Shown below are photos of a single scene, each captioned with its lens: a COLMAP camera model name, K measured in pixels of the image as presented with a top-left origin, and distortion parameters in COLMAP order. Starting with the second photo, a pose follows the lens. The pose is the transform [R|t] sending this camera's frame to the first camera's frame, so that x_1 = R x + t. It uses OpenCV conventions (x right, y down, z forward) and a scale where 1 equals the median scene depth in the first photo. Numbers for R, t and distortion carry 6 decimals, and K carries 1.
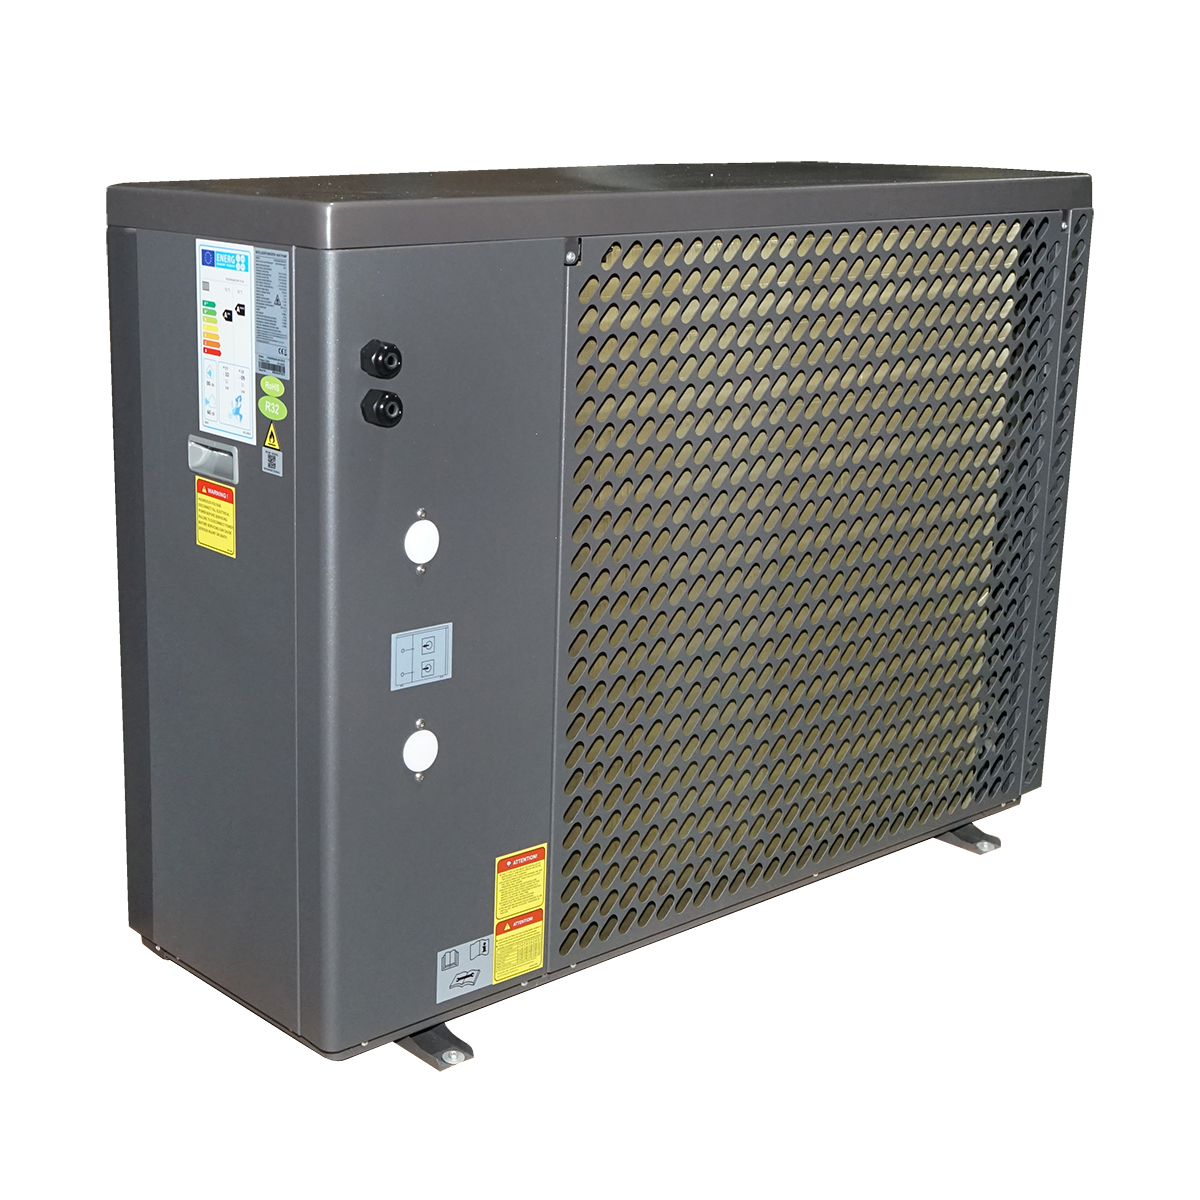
lens RADIAL K [[2012.5, 0, 600.0], [0, 2012.5, 600.0], [0, 0, 1]] dist [0.014975, -0.012410]
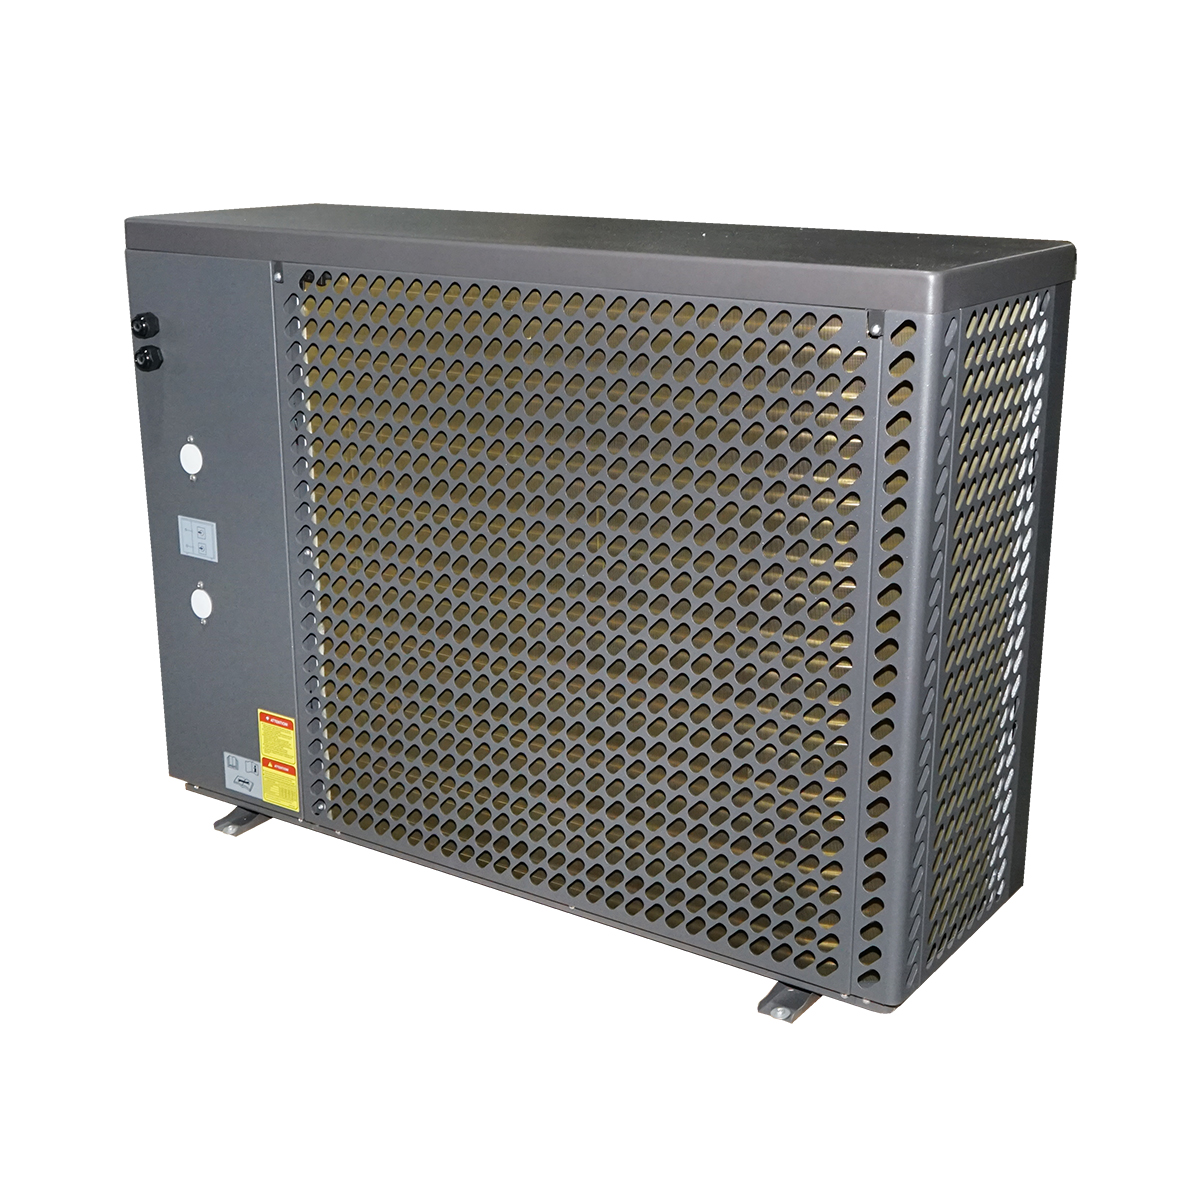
lens RADIAL K [[1658.6, 0, 600.0], [0, 1658.6, 600.0], [0, 0, 1]] dist [-0.018369, -0.037765]
pose [[0.214650, 0.258464, -0.941871, 1.123357], [-0.241443, 0.948461, 0.205248, -0.248162], [0.946378, 0.183352, 0.265991, 0.974032]]
